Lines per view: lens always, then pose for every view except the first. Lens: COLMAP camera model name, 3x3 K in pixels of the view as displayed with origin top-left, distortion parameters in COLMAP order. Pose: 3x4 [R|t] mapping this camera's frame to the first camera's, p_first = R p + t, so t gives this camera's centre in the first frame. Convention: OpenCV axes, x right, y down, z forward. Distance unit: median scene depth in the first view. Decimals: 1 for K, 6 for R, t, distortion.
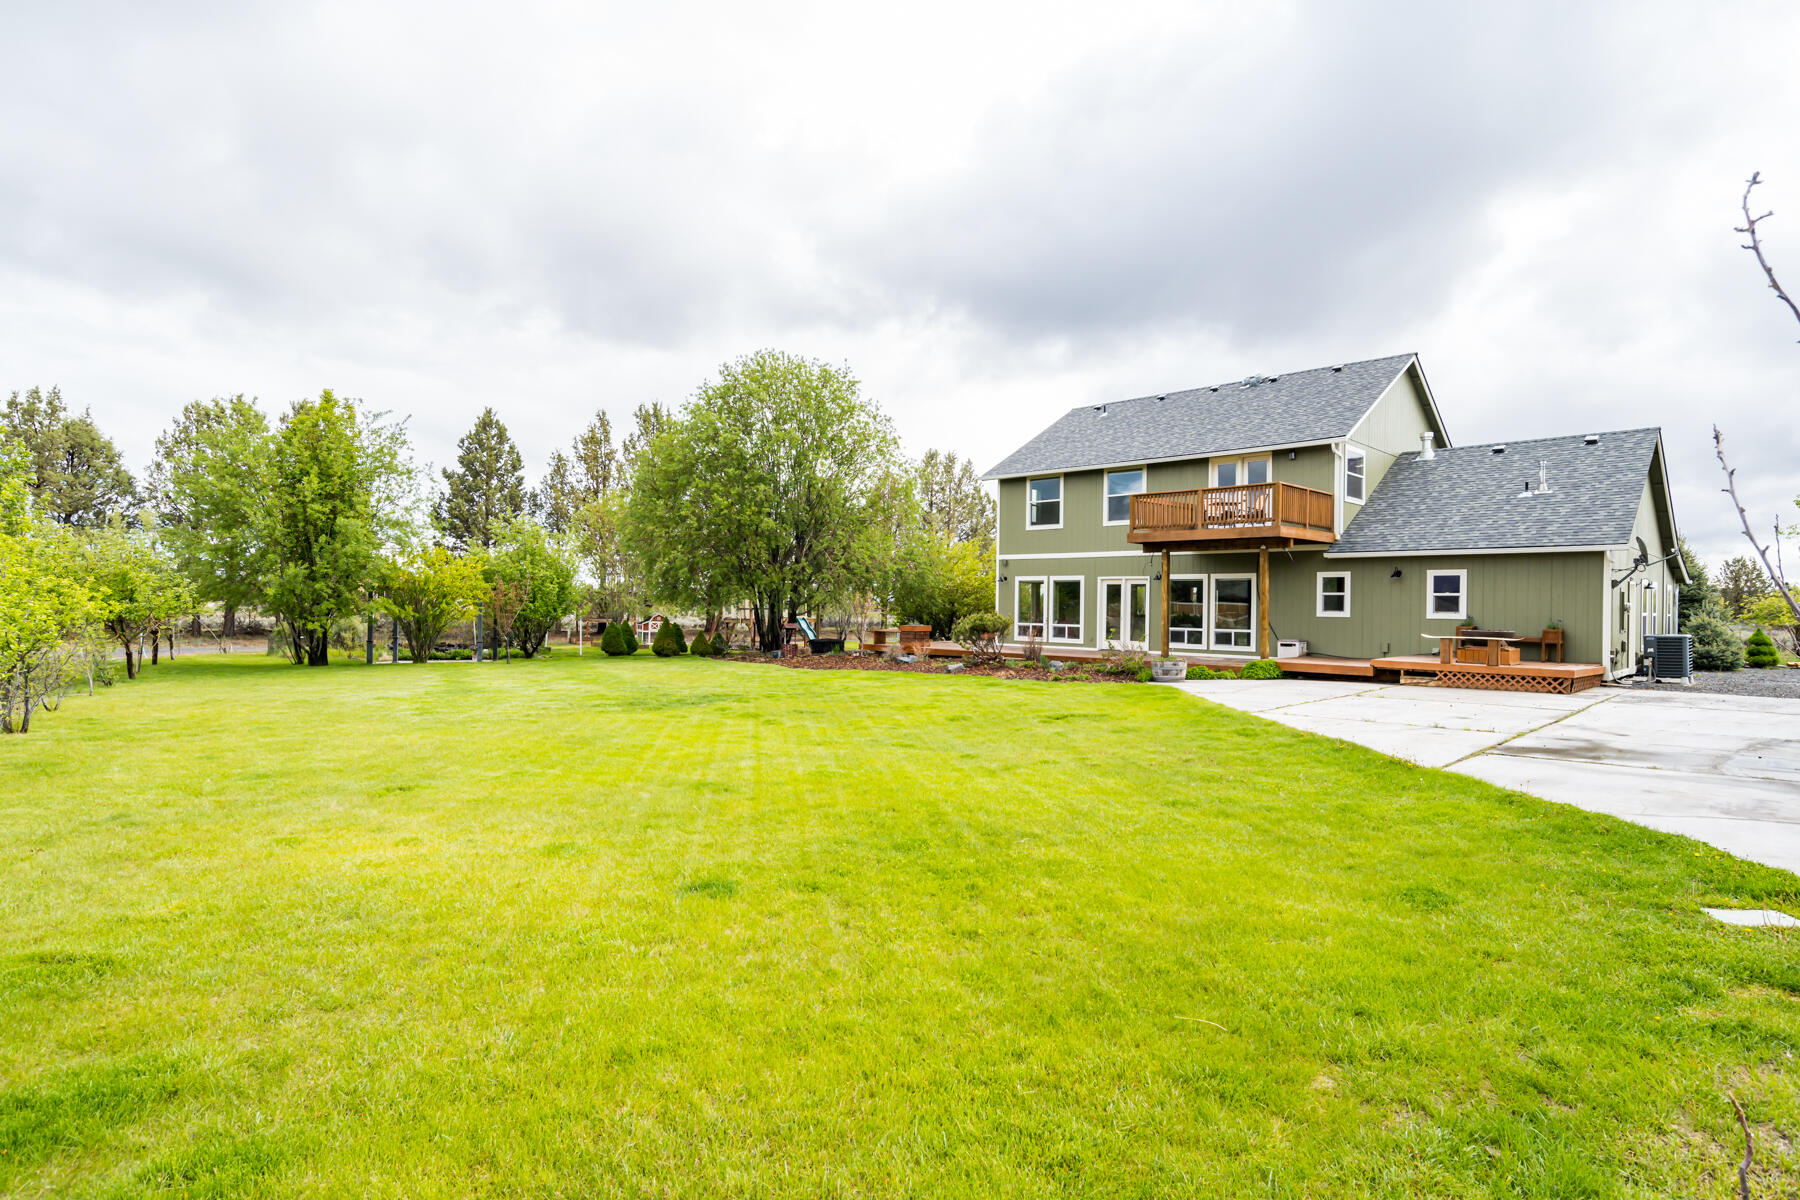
lens RADIAL K [[932.8, 0, 900.0], [0, 932.8, 600.0], [0, 0, 1]] dist [-0.006309, -0.000695]
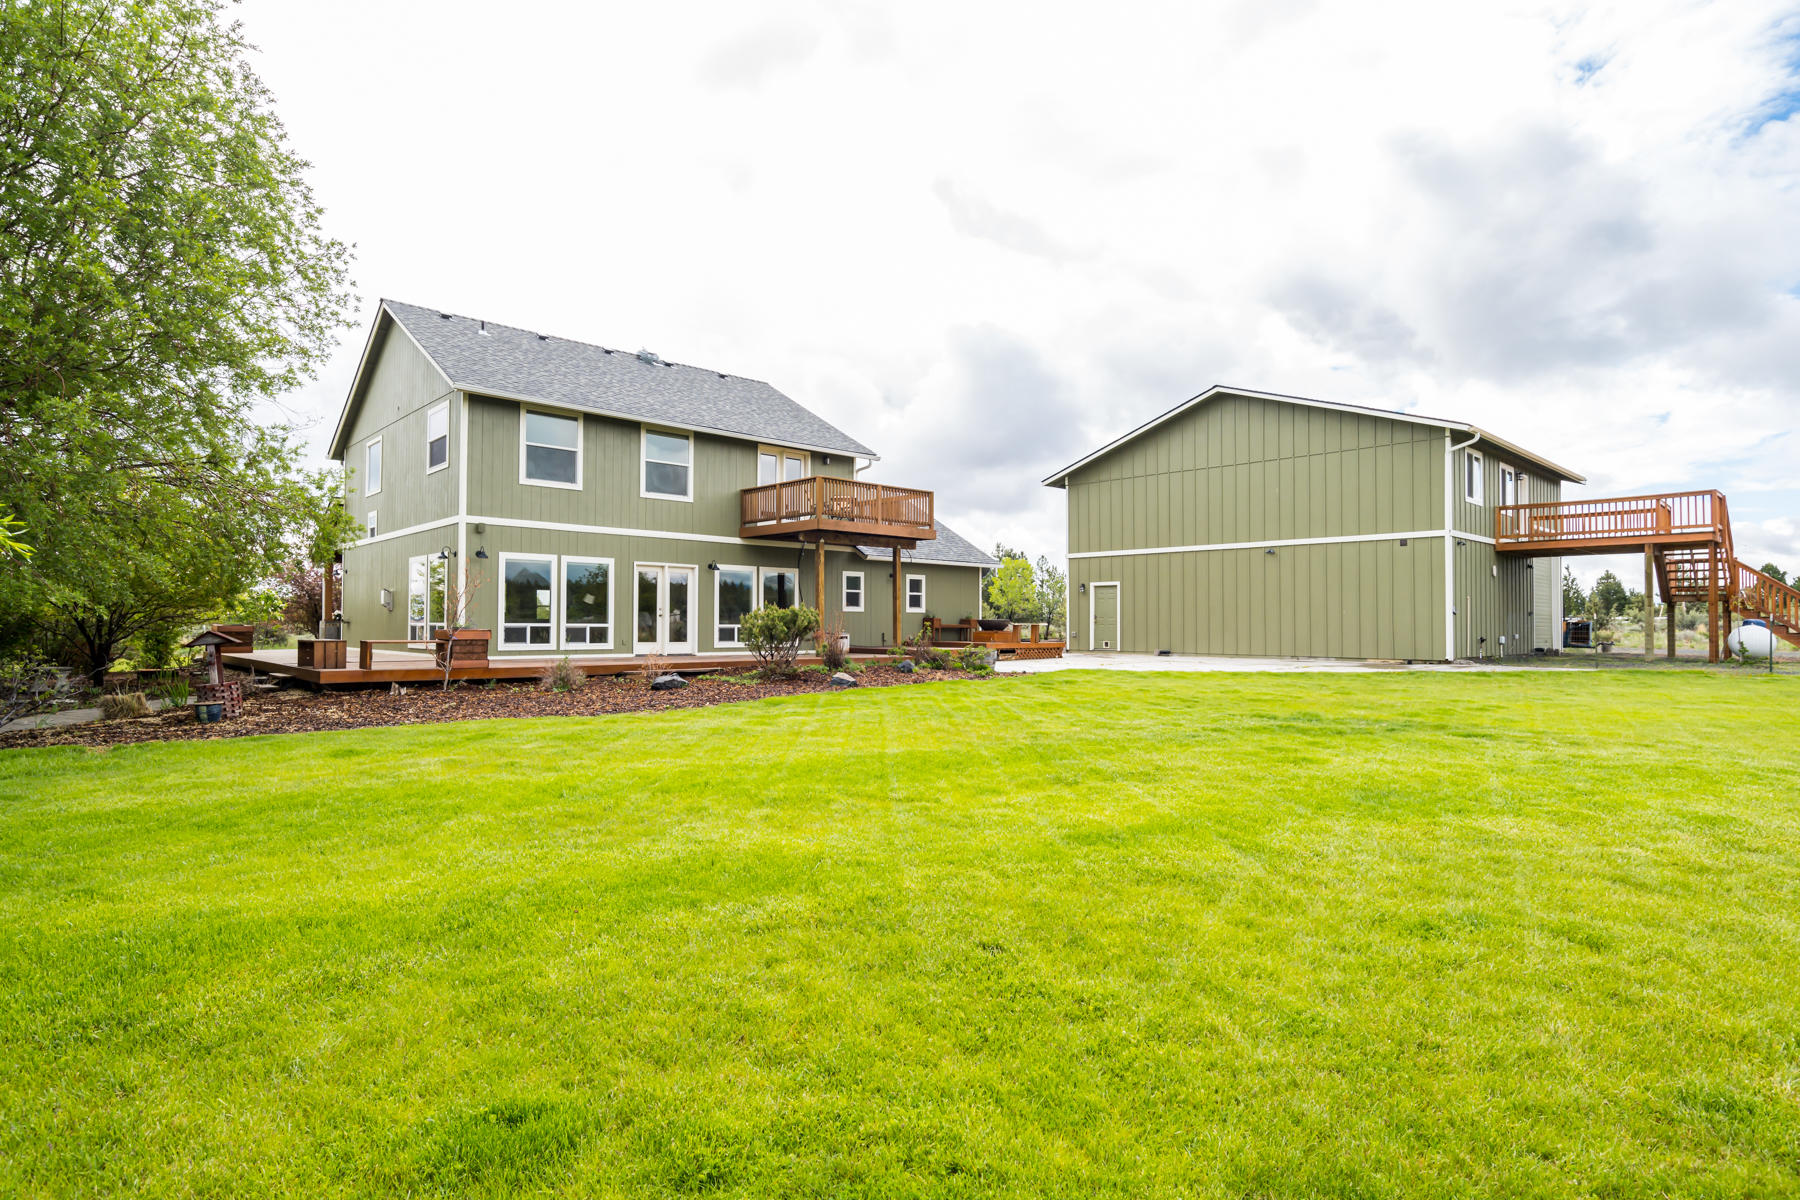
lens RADIAL K [[932.8, 0, 900.0], [0, 932.8, 600.0], [0, 0, 1]] dist [-0.006309, -0.000695]
pose [[0.058392, -0.000853, 0.998293, -0.547367], [-0.022147, 0.999752, 0.002149, 0.000324], [-0.998048, -0.022234, 0.058359, 0.729600]]
